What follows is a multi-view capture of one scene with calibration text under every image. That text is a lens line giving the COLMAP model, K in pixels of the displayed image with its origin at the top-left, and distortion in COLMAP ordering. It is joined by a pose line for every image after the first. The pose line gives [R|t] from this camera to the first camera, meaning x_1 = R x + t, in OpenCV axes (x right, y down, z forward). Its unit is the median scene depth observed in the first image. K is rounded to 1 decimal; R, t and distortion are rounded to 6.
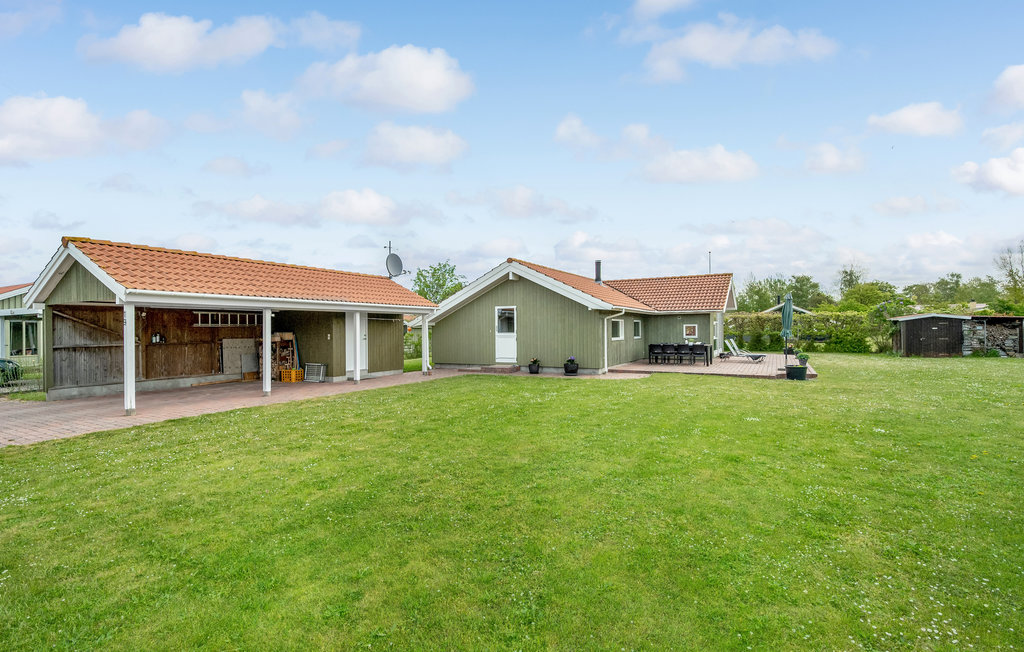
lens RADIAL K [[479.0, 0, 506.1], [0, 479.0, 333.6], [0, 0, 1]] dist [0.000662, -0.000270]
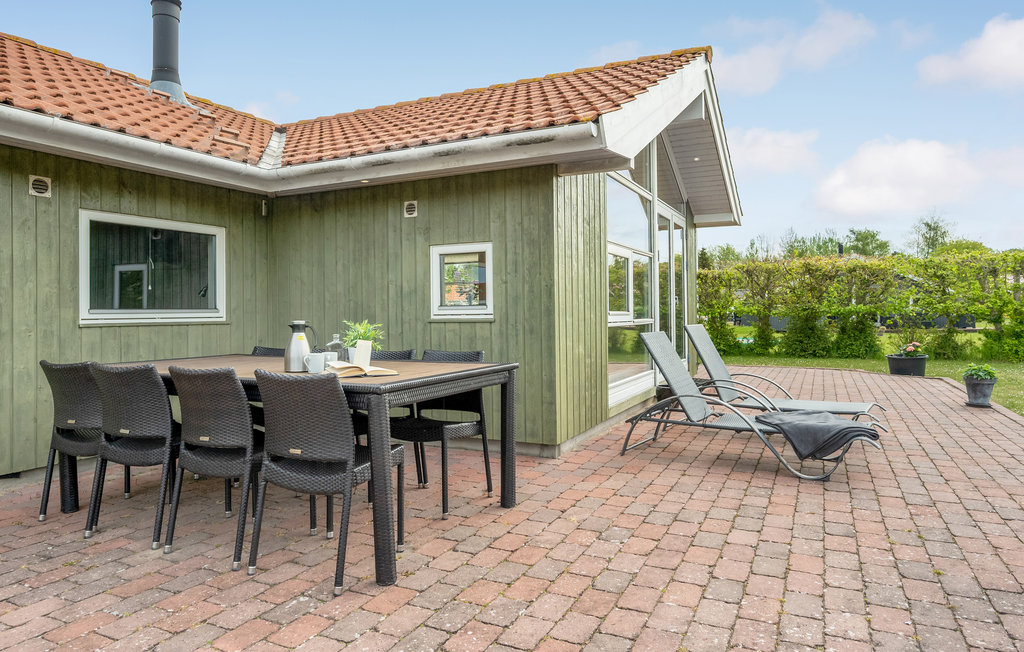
lens RADIAL K [[630.4, 0, 525.1], [0, 630.4, 317.5], [0, 0, 1]] dist [0.003813, 0.000909]
pose [[0.997289, 0.000271, 0.073590, 0.462787], [-0.000182, 0.999999, -0.001217, 0.010528], [-0.073590, 0.001201, 0.997288, 0.900953]]
